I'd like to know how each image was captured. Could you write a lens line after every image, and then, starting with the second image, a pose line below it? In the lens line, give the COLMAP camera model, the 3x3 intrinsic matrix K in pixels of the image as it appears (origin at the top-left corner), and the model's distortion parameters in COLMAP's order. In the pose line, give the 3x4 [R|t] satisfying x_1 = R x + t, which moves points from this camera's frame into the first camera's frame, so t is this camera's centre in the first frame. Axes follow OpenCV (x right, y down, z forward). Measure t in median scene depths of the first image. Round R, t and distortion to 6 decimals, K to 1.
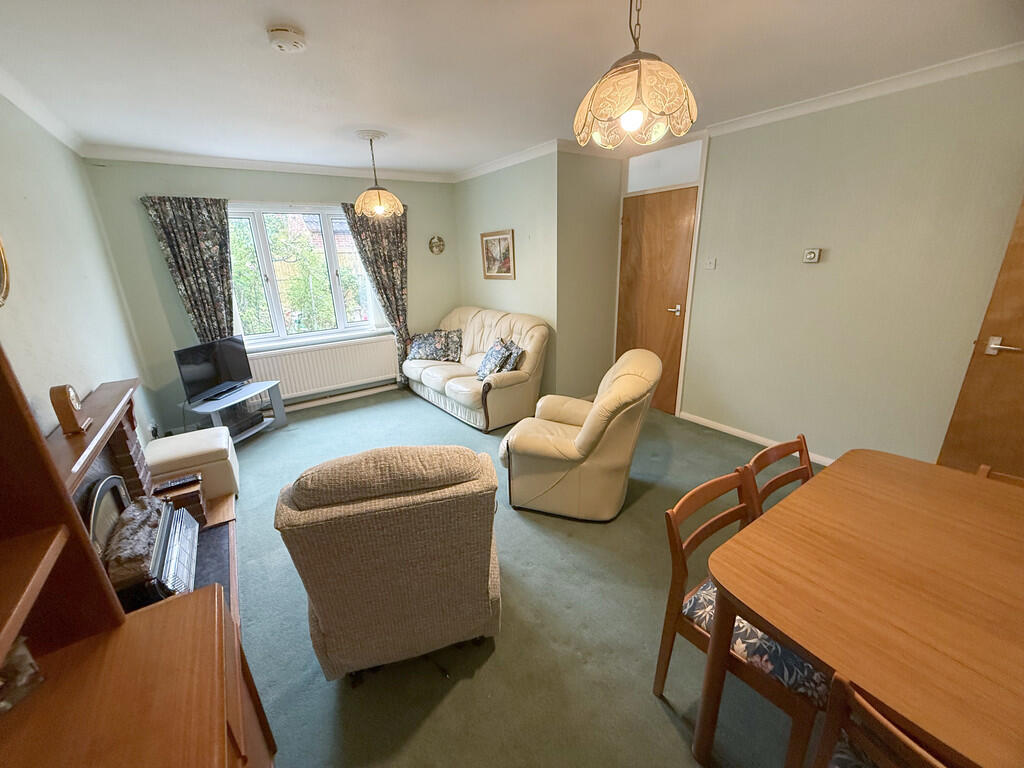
lens RADIAL K [[407.7, 0, 507.6], [0, 407.7, 384.8], [0, 0, 1]] dist [0.000578, 0.000111]
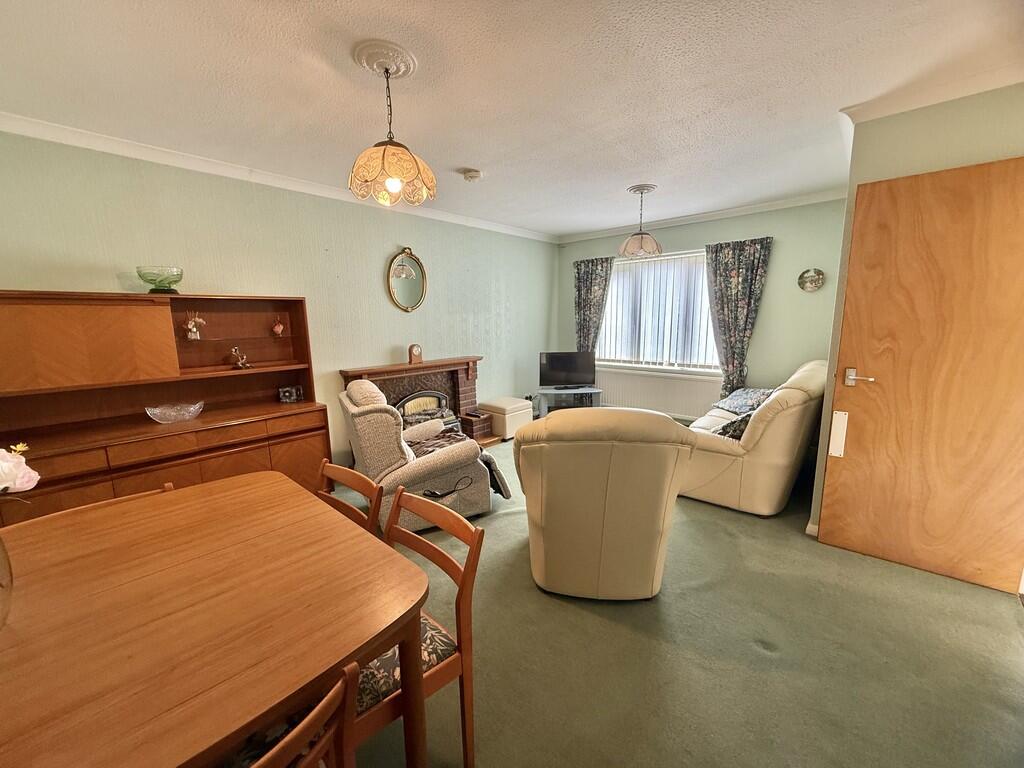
lens RADIAL K [[407.7, 0, 507.6], [0, 407.7, 384.8], [0, 0, 1]] dist [0.000578, 0.000111]
pose [[0.245623, 0.185070, -0.951535, 0.616848], [-0.292872, 0.949901, 0.109152, -0.084442], [0.924064, 0.251868, 0.287520, 0.371371]]
